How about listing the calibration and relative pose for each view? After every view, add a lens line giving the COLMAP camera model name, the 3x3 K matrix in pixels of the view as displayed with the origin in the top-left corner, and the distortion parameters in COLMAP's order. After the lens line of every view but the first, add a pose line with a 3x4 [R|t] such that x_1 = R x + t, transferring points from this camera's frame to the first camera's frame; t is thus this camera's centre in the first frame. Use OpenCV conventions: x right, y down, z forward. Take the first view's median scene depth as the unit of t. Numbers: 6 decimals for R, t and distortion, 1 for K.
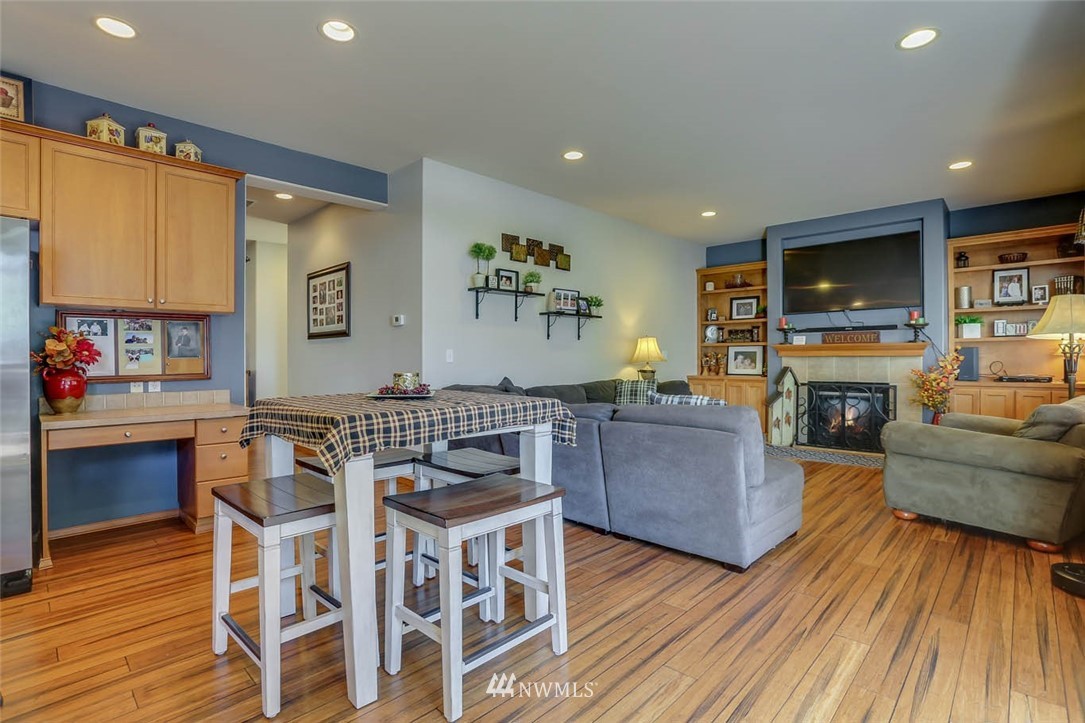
lens RADIAL K [[516.5, 0, 532.0], [0, 516.5, 363.9], [0, 0, 1]] dist [-0.040135, 0.011816]
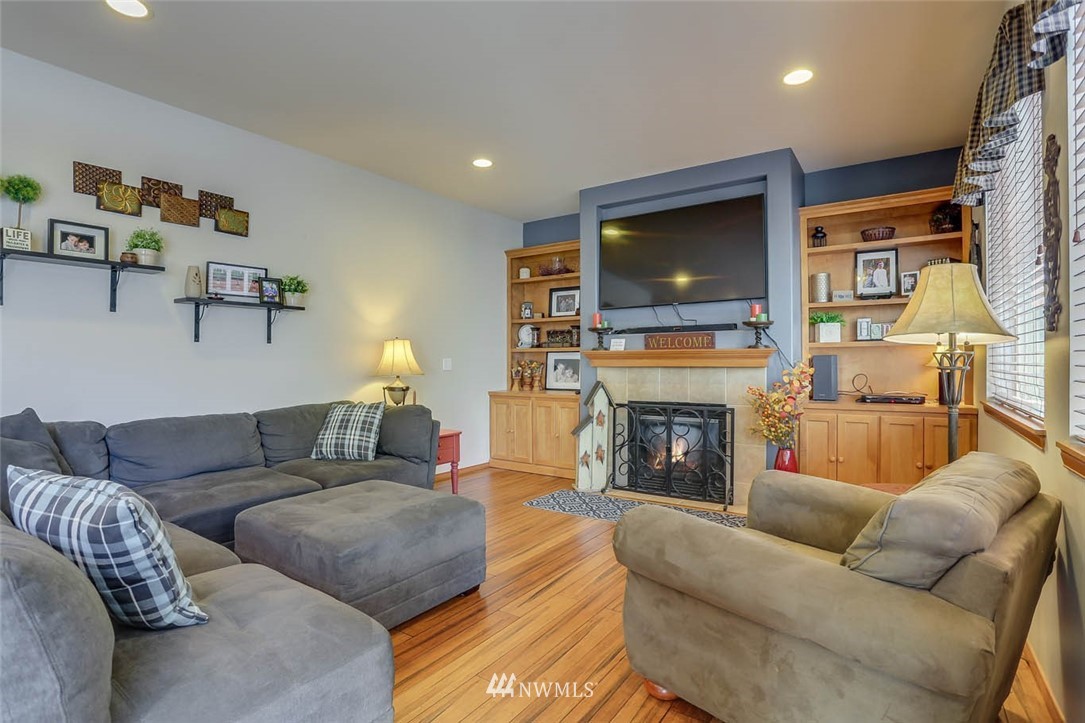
lens RADIAL K [[516.5, 0, 537.5], [0, 516.5, 361.9], [0, 0, 1]] dist [-0.040135, 0.011816]
pose [[0.989540, -0.001349, 0.144250, 0.336978], [0.002731, 0.999952, -0.009383, -0.016633], [-0.144231, 0.009679, 0.989497, 0.319127]]
